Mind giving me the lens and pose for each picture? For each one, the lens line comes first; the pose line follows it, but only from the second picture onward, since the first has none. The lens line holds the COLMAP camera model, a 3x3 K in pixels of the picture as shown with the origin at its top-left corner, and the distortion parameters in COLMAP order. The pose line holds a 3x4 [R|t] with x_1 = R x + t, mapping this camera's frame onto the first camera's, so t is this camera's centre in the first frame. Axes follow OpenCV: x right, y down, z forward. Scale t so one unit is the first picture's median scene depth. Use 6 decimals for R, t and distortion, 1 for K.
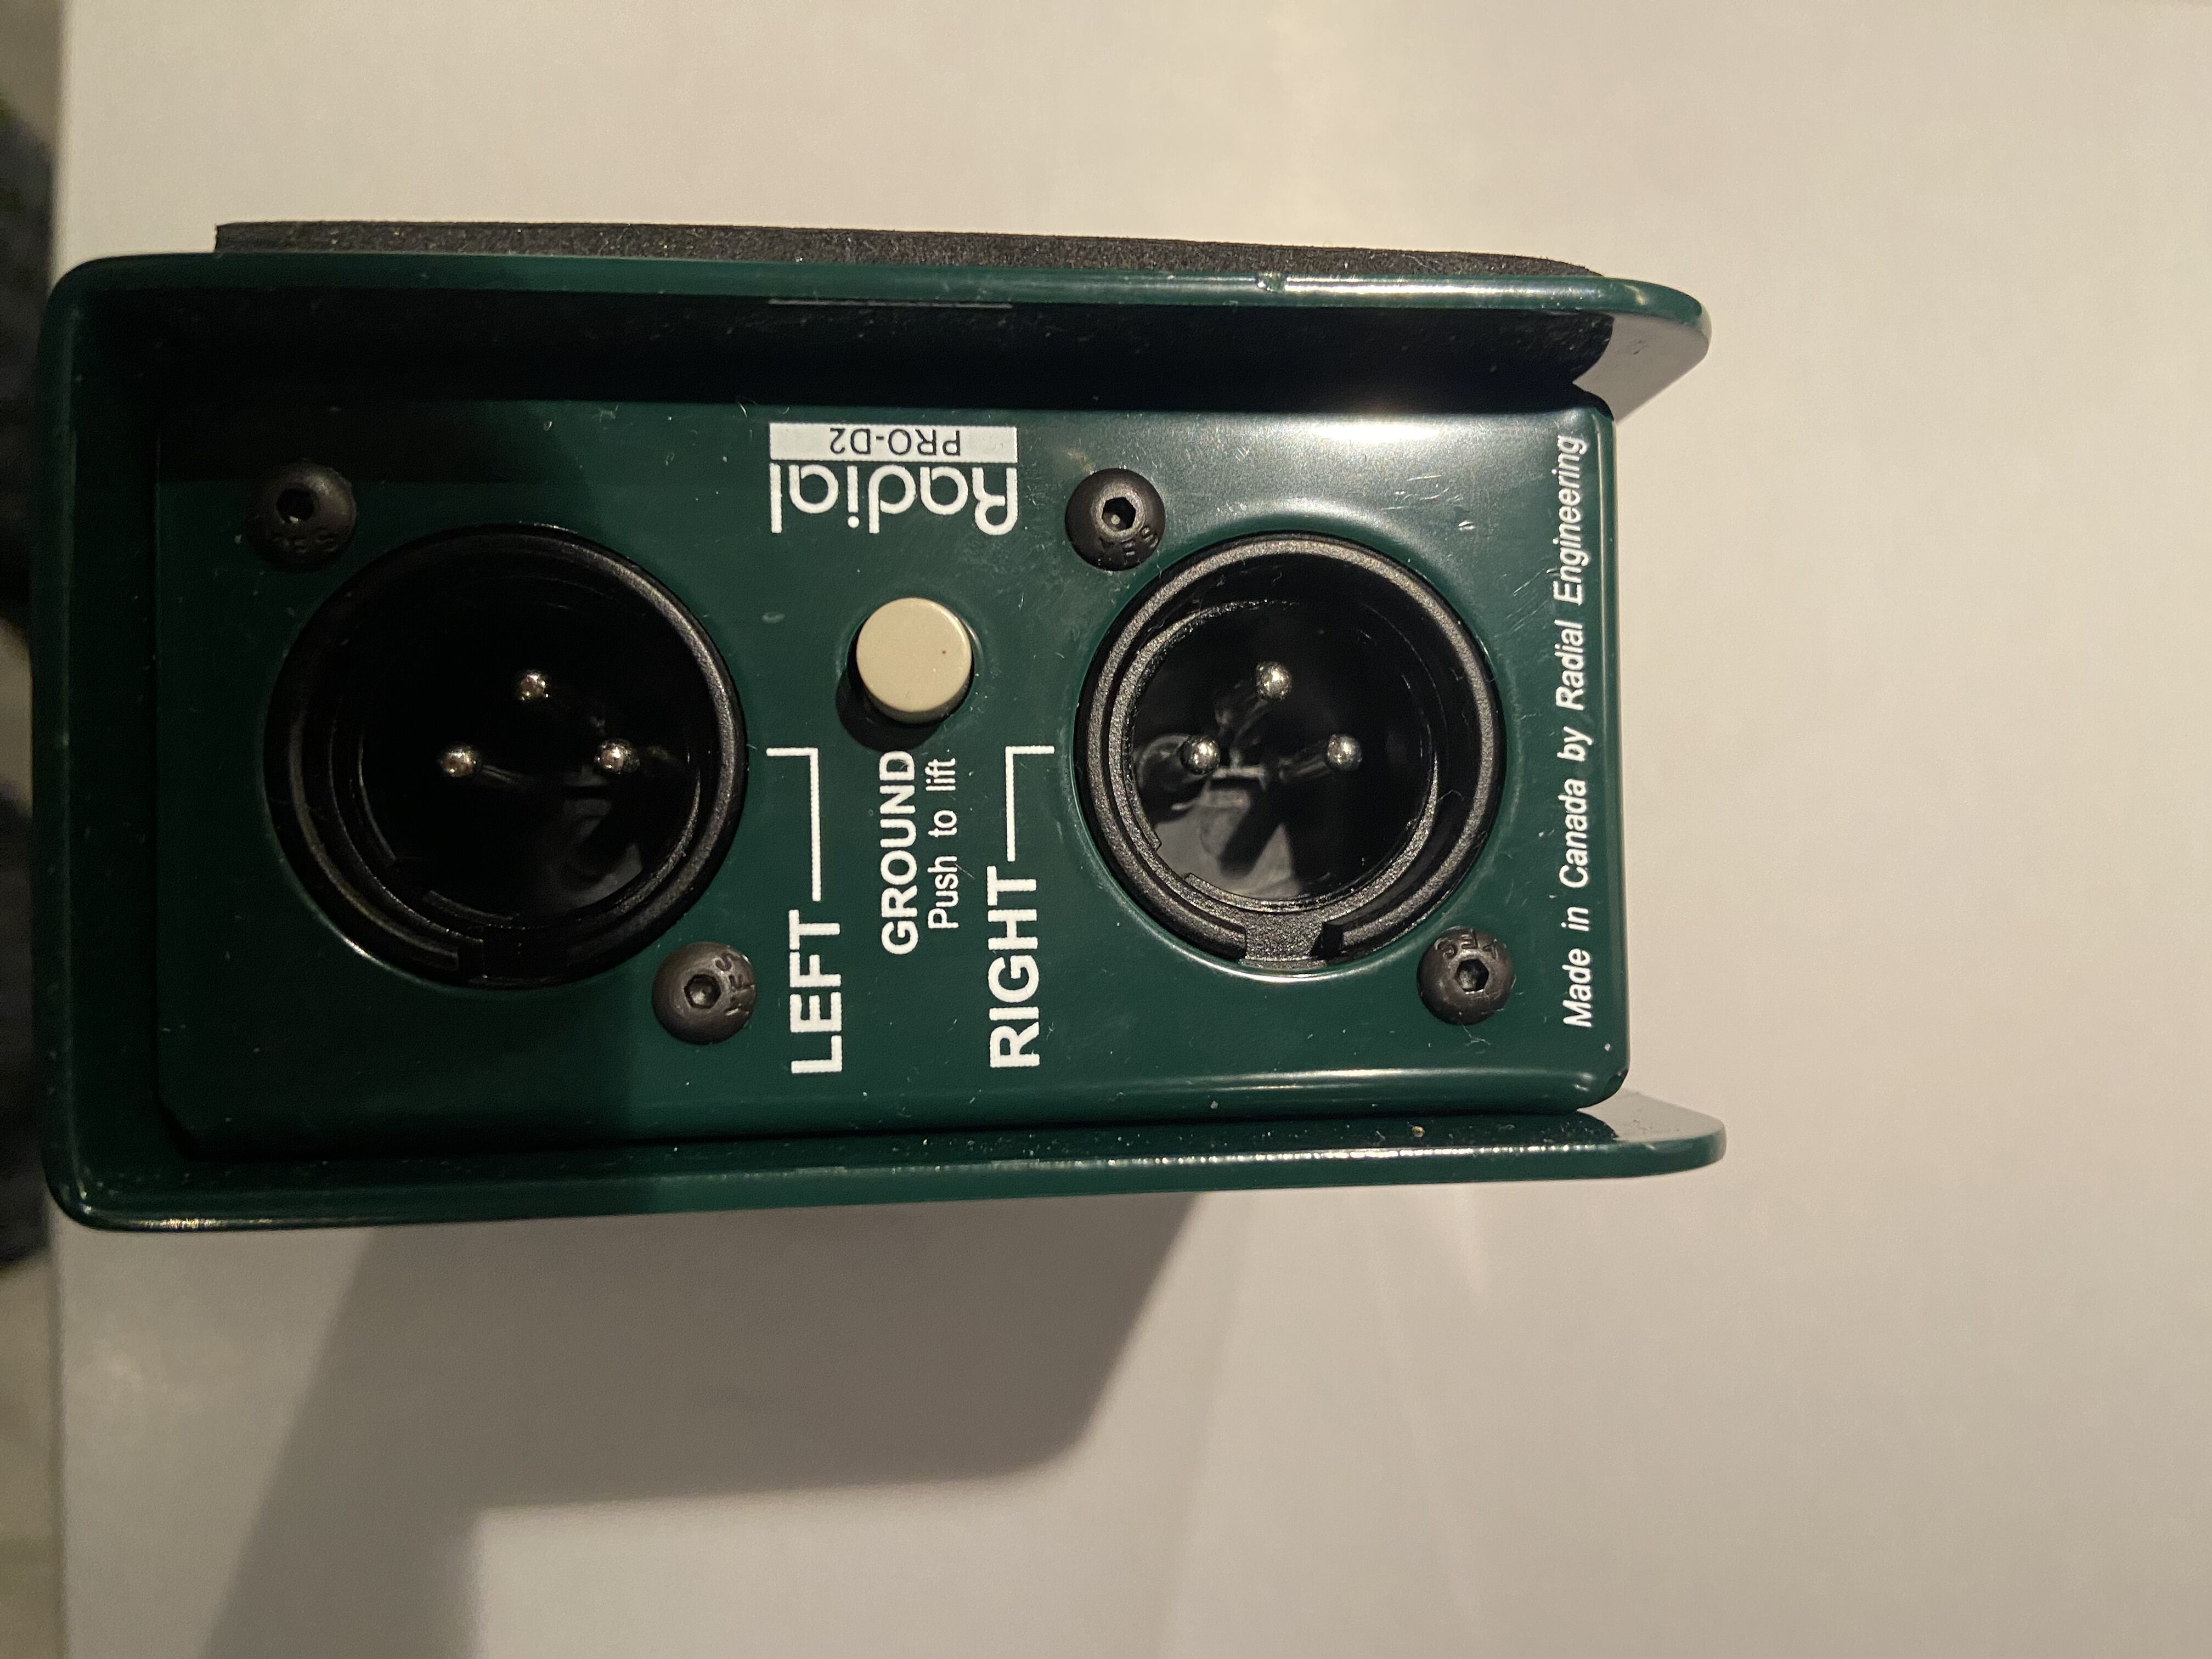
lens RADIAL K [[1767.6, 0, 1106.0], [0, 1767.6, 829.5], [0, 0, 1]] dist [0.114623, -0.222422]
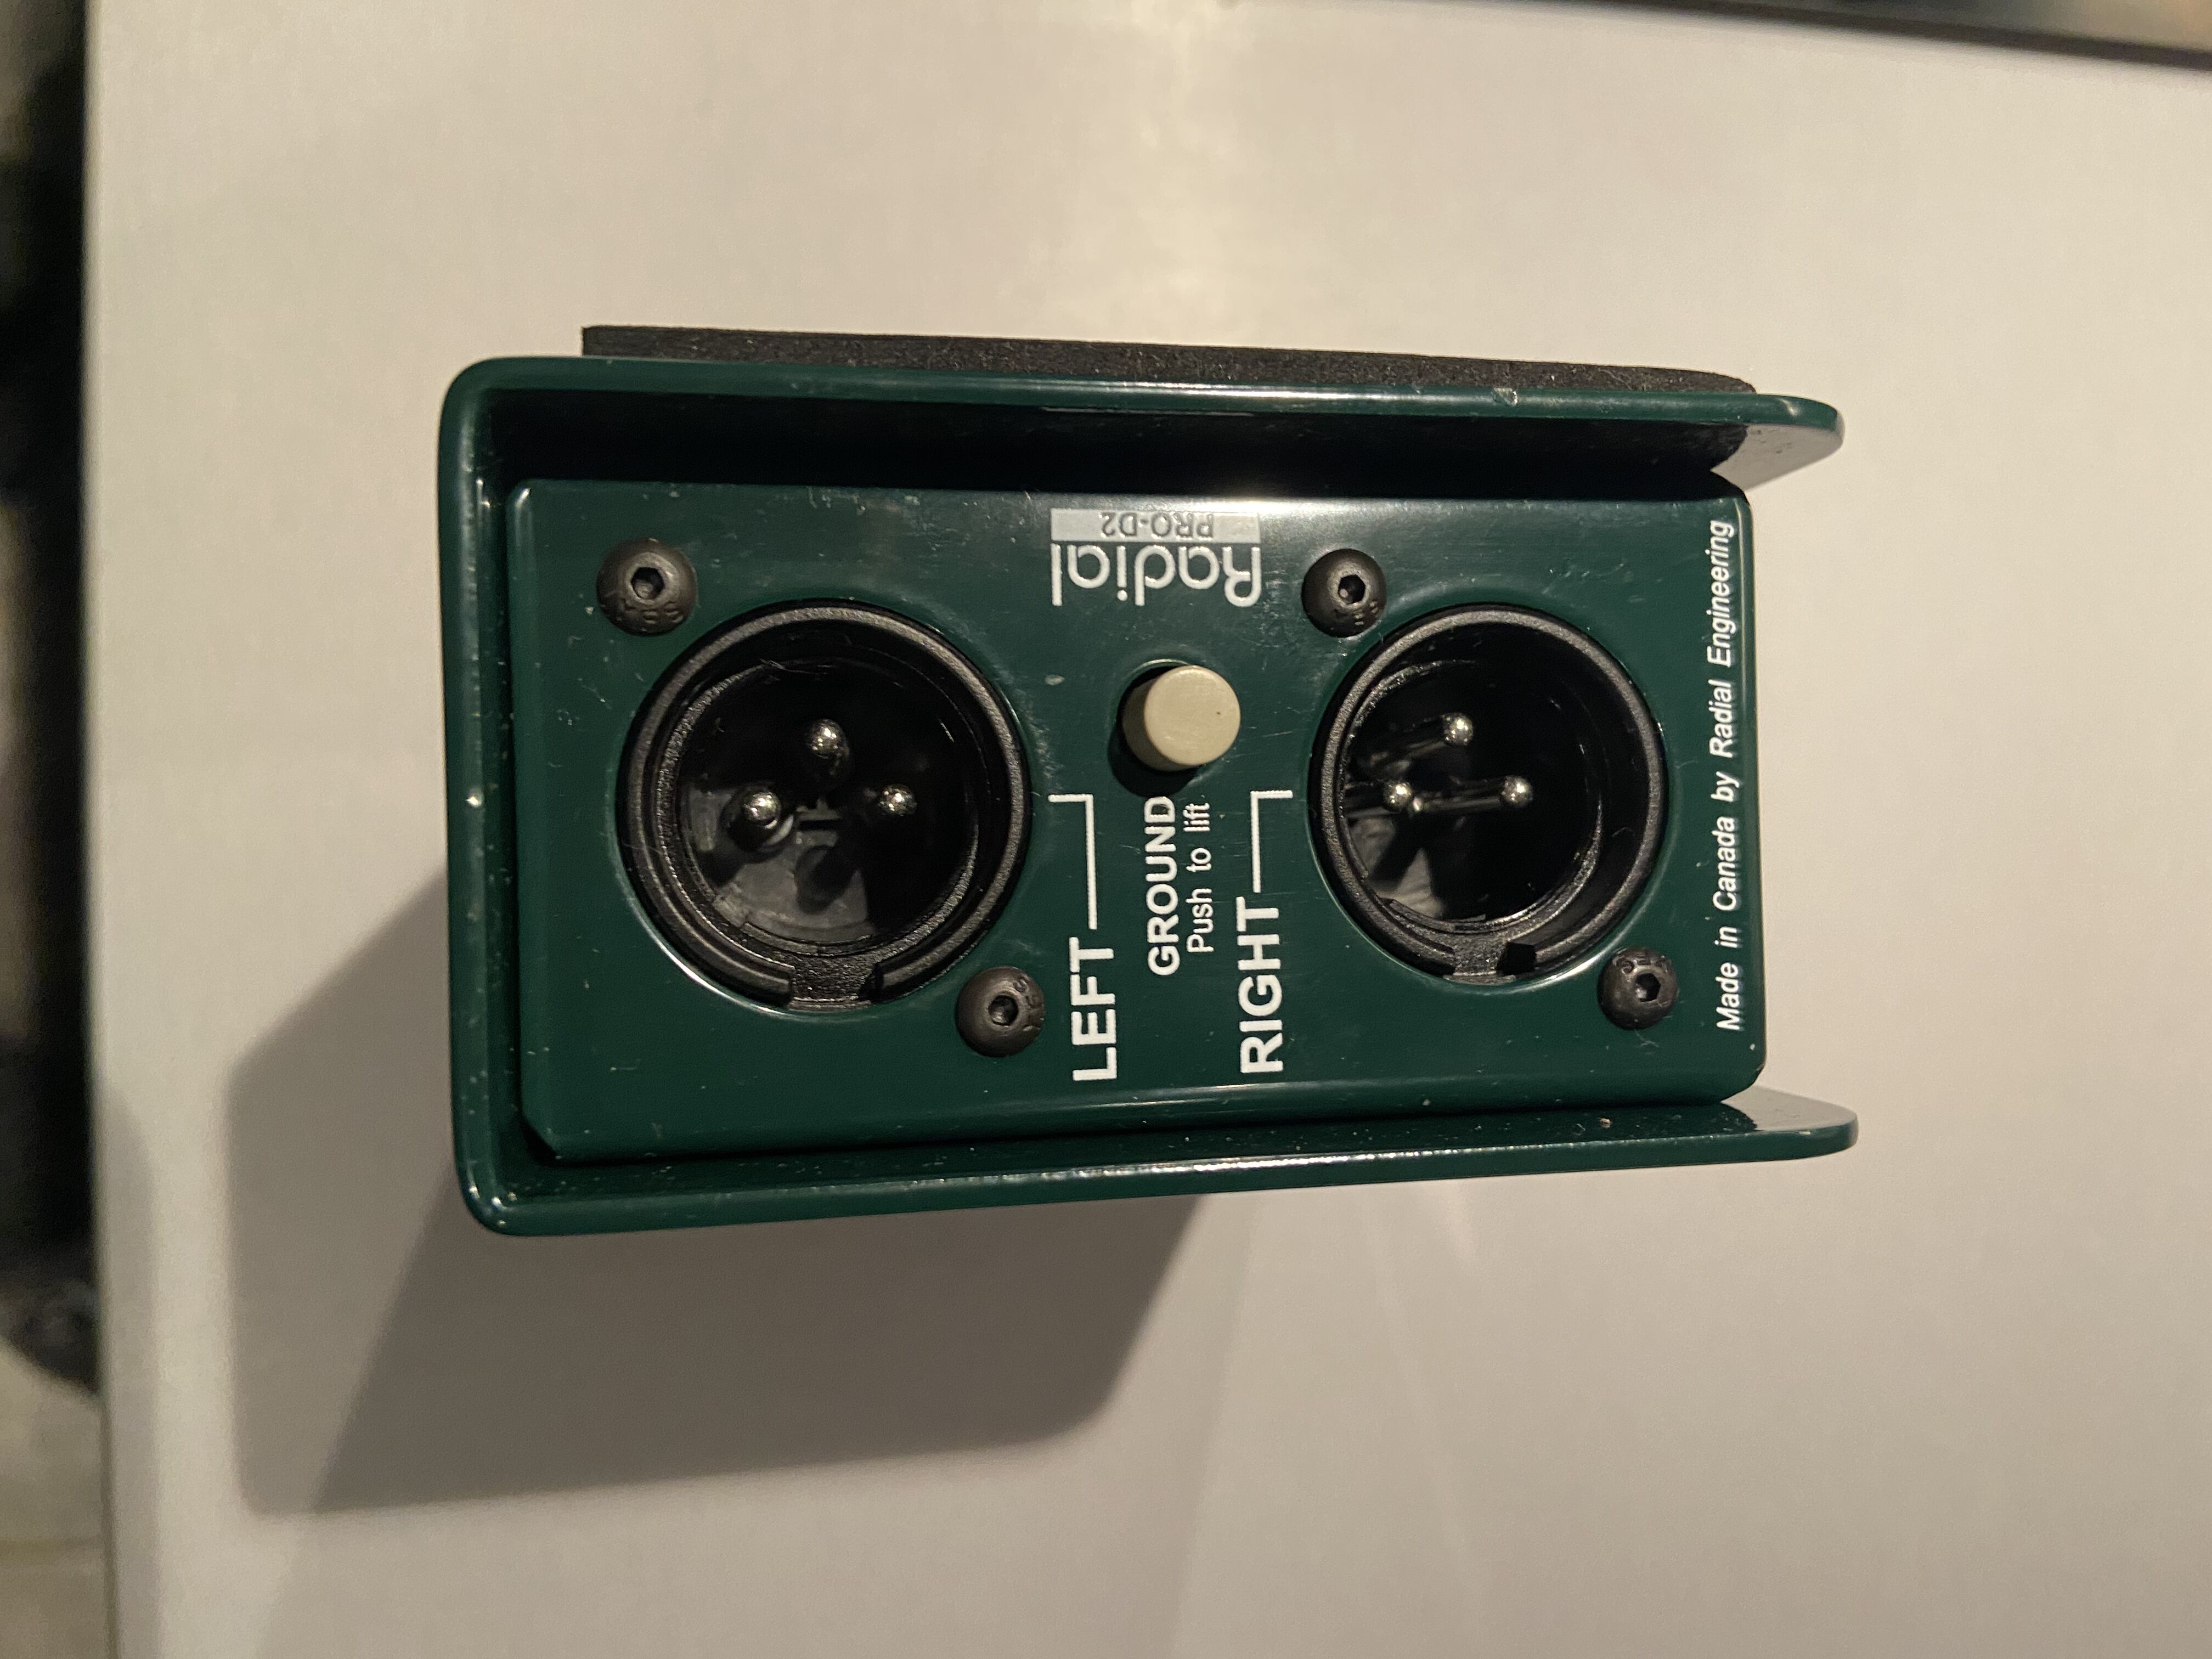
lens RADIAL K [[1767.6, 0, 1106.0], [0, 1767.6, 829.5], [0, 0, 1]] dist [0.114623, -0.222422]
pose [[0.995545, -0.004259, 0.094195, -0.258688], [0.003083, 0.999916, 0.012626, -0.037504], [-0.094240, -0.012279, 0.995474, -0.127619]]
